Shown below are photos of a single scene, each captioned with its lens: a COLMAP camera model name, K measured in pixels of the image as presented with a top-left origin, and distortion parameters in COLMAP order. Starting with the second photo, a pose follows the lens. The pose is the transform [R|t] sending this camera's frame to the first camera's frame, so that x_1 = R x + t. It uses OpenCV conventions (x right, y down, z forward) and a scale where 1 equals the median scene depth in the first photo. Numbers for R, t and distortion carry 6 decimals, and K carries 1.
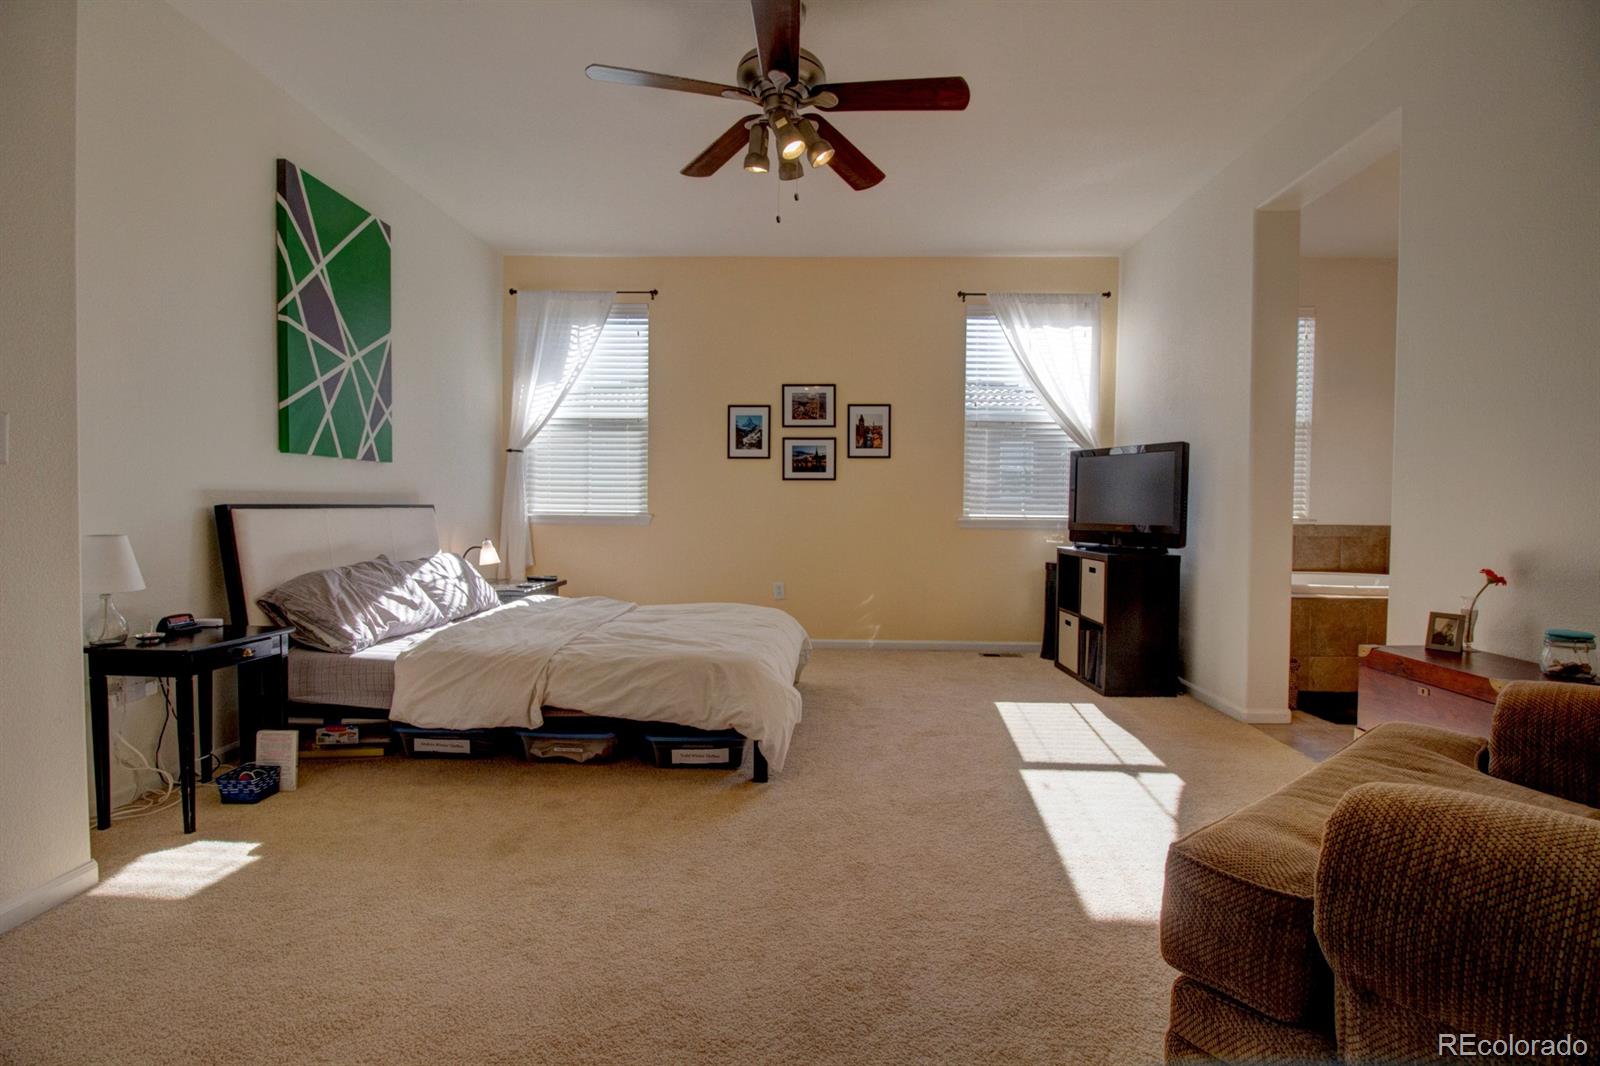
lens RADIAL K [[741.8, 0, 812.4], [0, 741.8, 530.8], [0, 0, 1]] dist [0.004910, -0.003360]
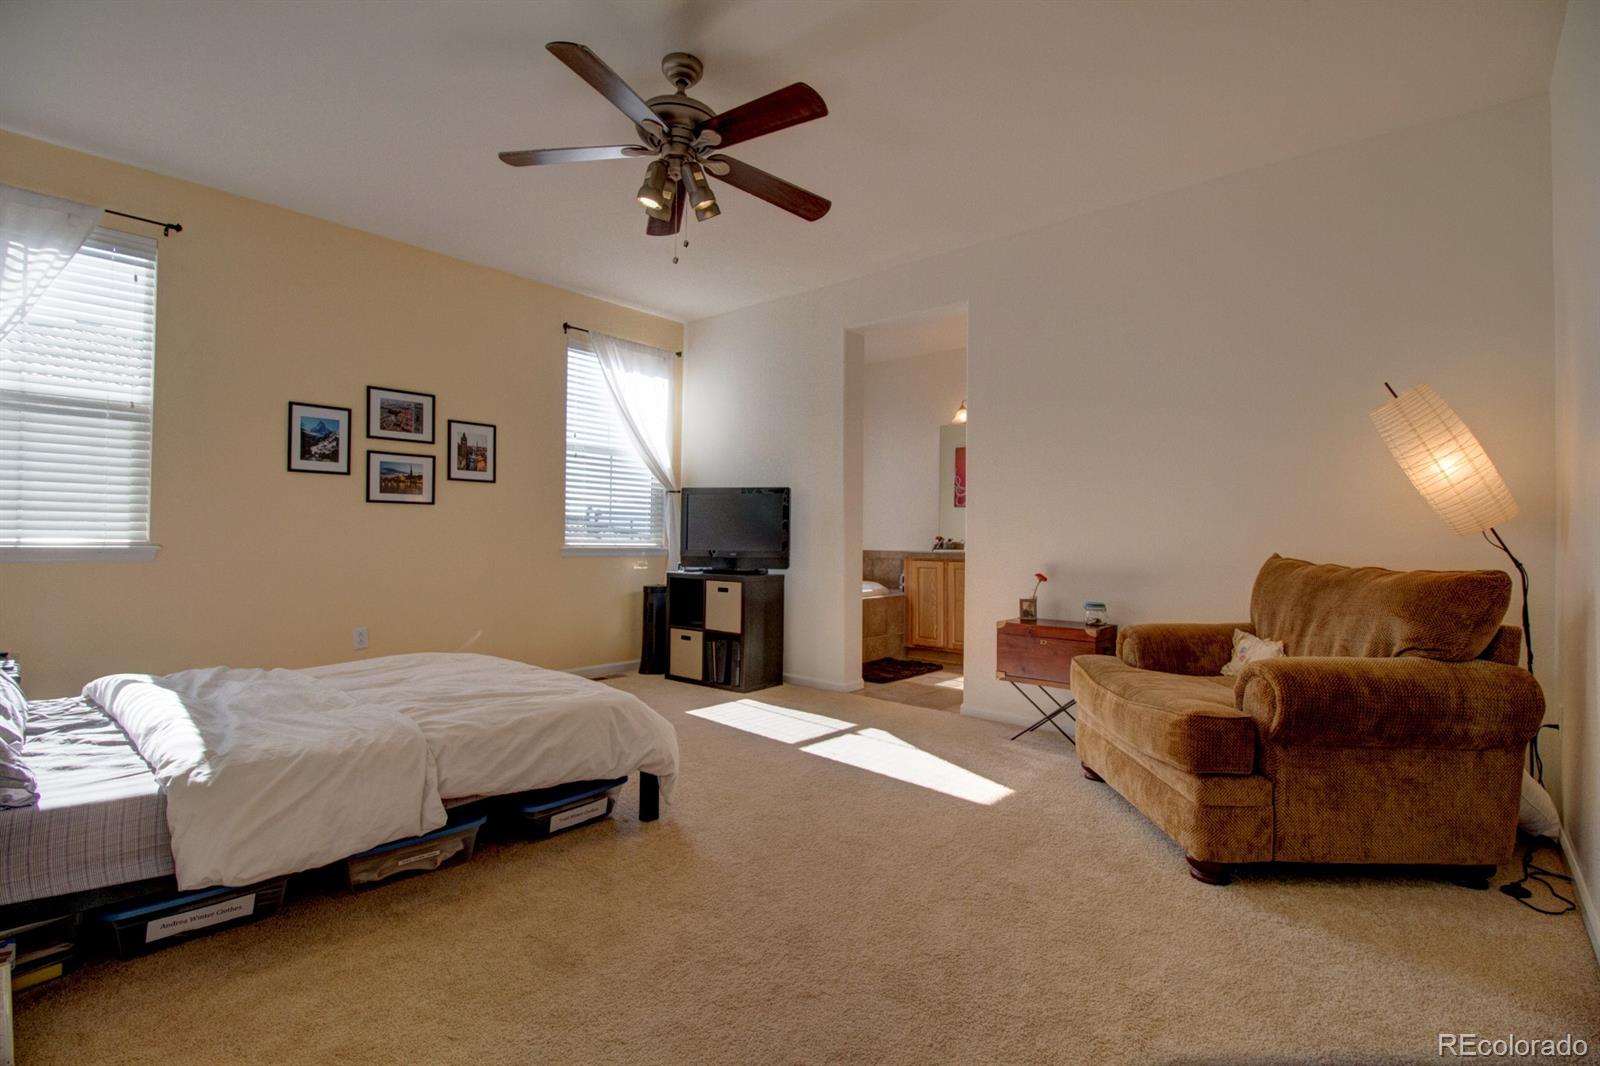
lens RADIAL K [[741.8, 0, 801.0], [0, 741.8, 527.7], [0, 0, 1]] dist [0.004910, -0.003360]
pose [[0.647450, 0.009852, 0.762044, -0.356631], [0.017894, 0.999444, -0.028125, -0.008439], [-0.761897, 0.031845, 0.646914, 0.105120]]
